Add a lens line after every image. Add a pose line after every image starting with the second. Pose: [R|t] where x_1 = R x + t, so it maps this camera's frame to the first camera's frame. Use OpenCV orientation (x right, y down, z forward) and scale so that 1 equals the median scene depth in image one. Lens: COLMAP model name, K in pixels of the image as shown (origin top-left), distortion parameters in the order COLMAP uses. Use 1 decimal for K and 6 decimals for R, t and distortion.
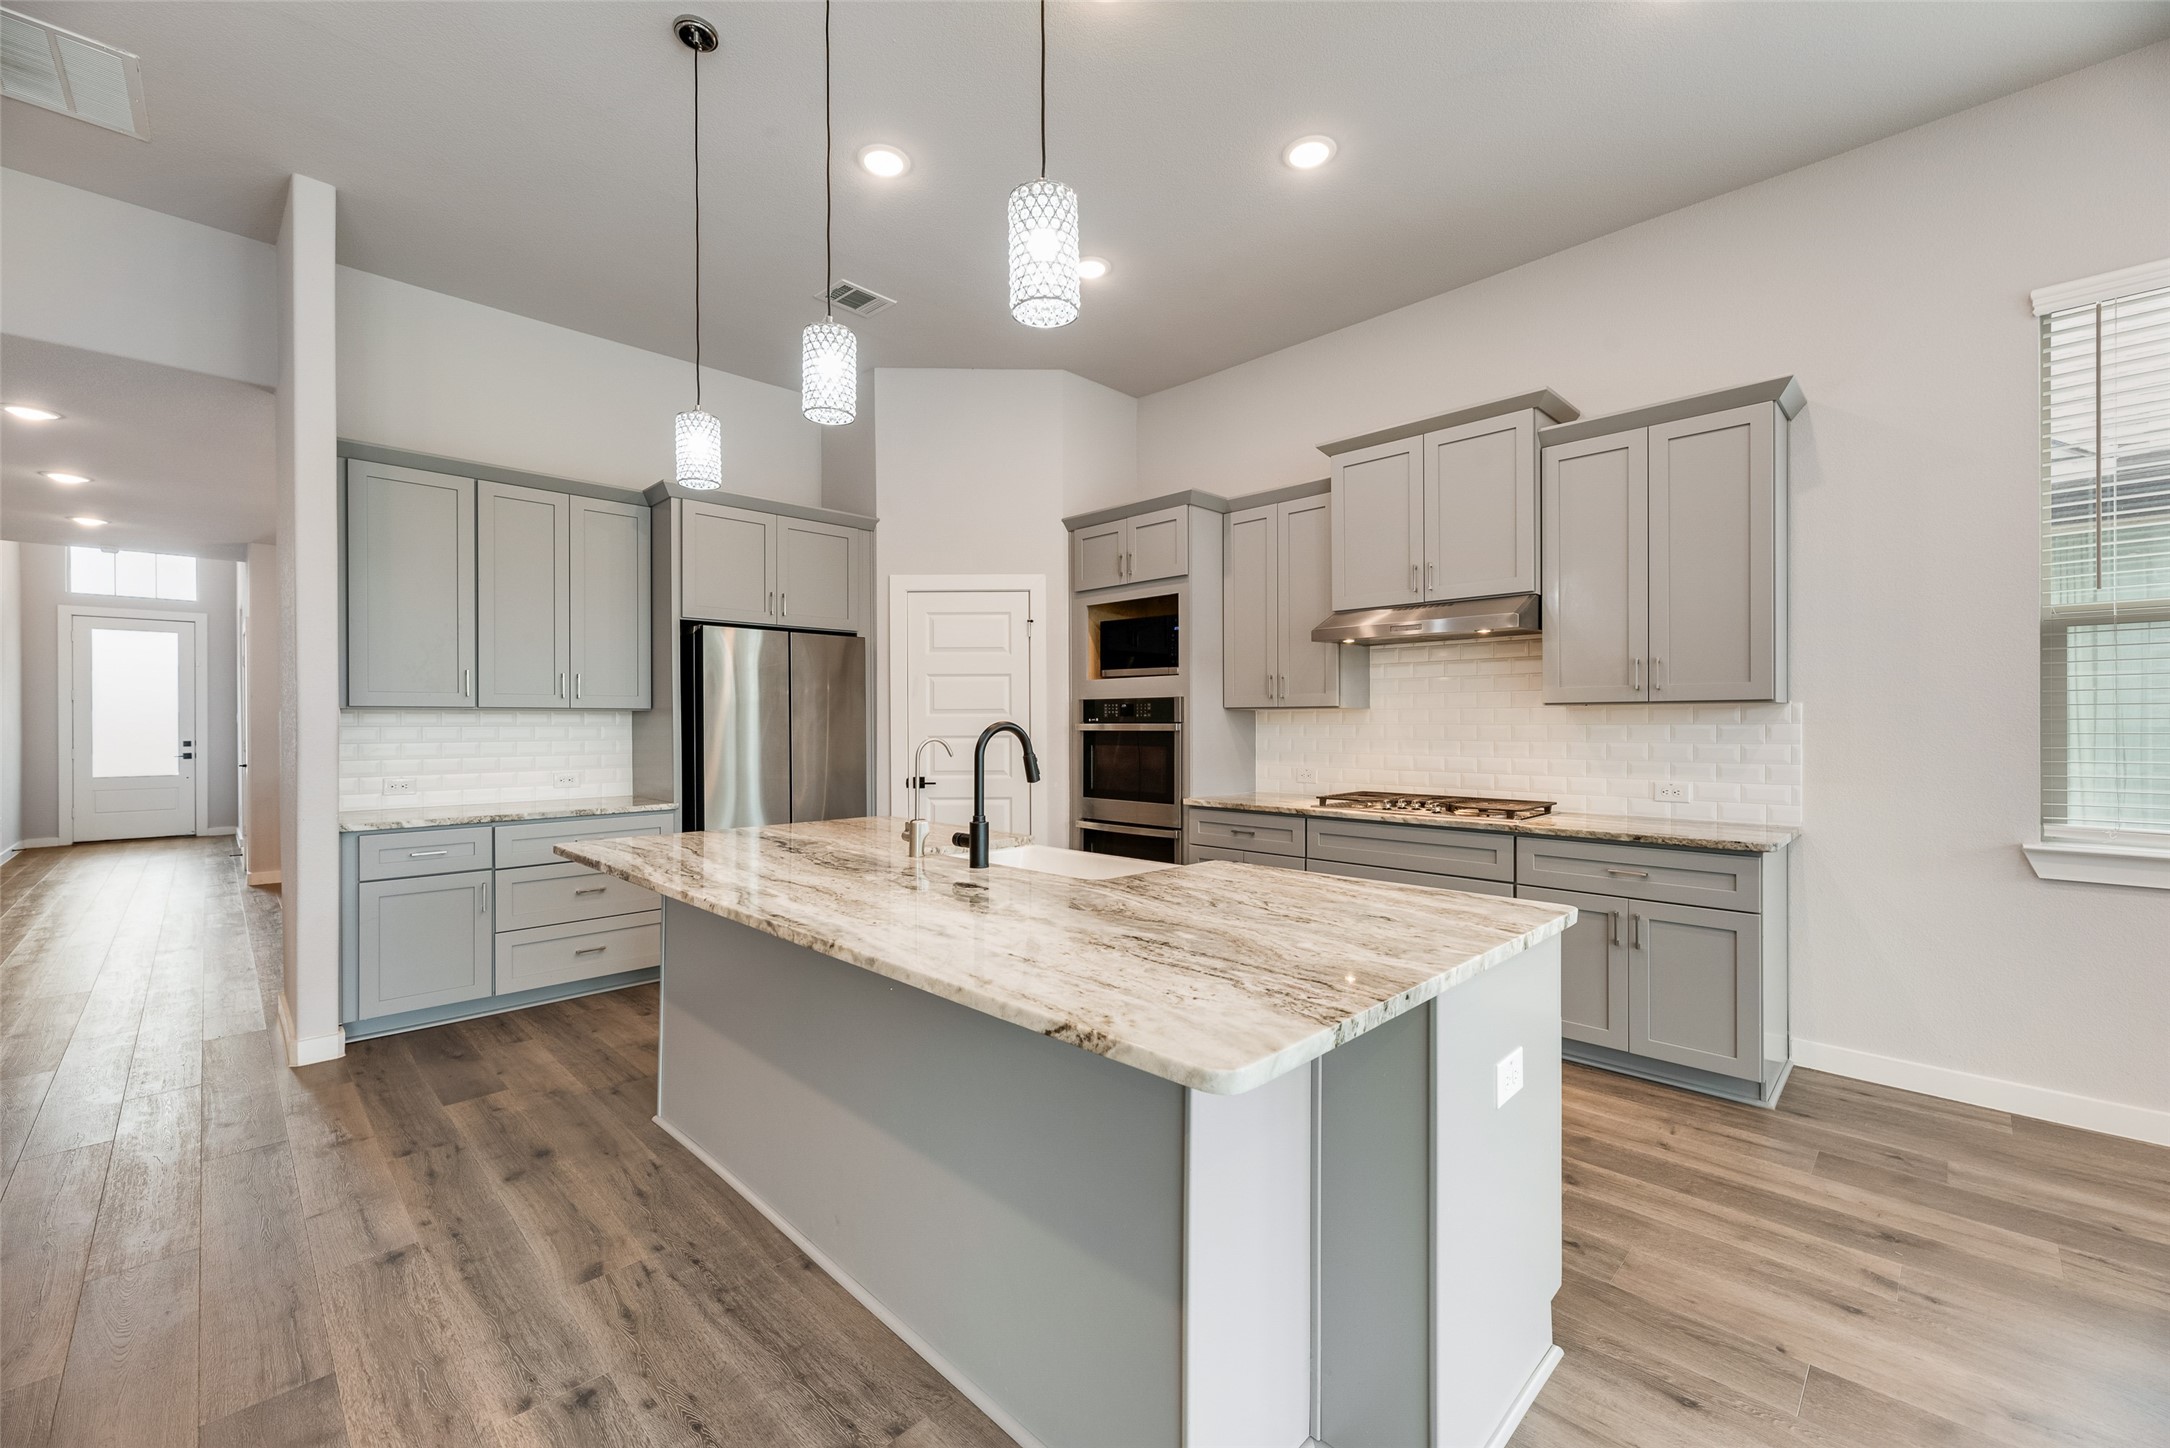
lens RADIAL K [[880.9, 0, 1083.6], [0, 880.9, 722.6], [0, 0, 1]] dist [0.003640, -0.000763]
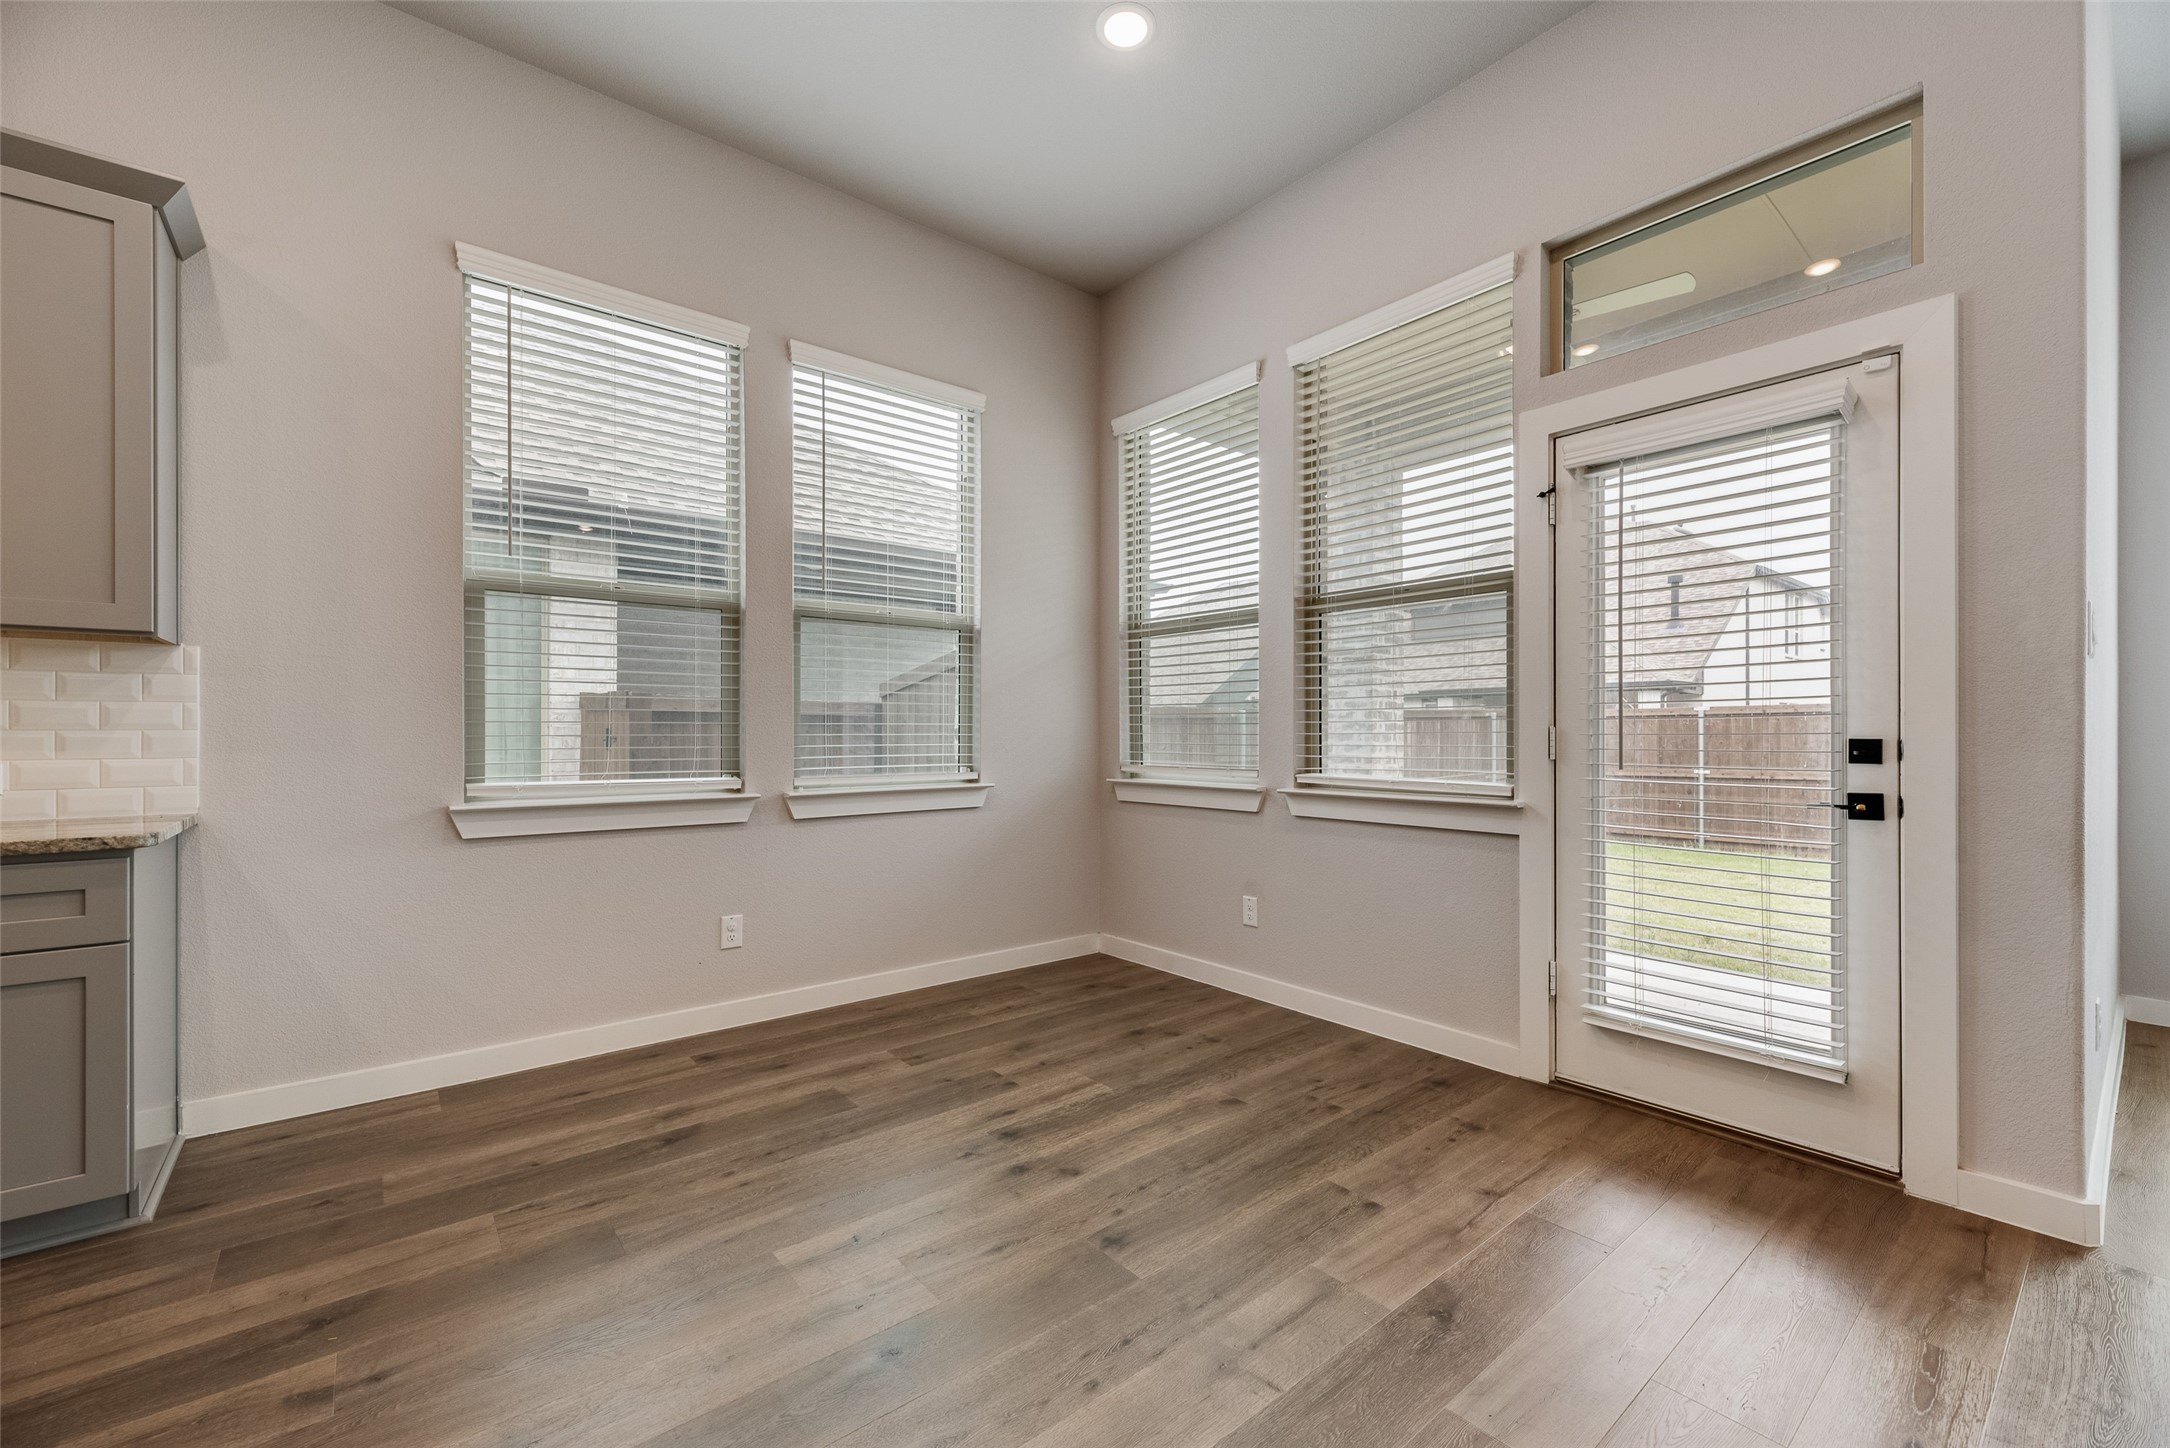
lens RADIAL K [[880.9, 0, 1085.6], [0, 880.9, 731.5], [0, 0, 1]] dist [0.003640, -0.000763]
pose [[0.103837, 0.003653, 0.994588, 0.169588], [0.001889, 0.999991, -0.003870, 0.060236], [-0.994592, 0.002281, 0.103830, 0.201776]]
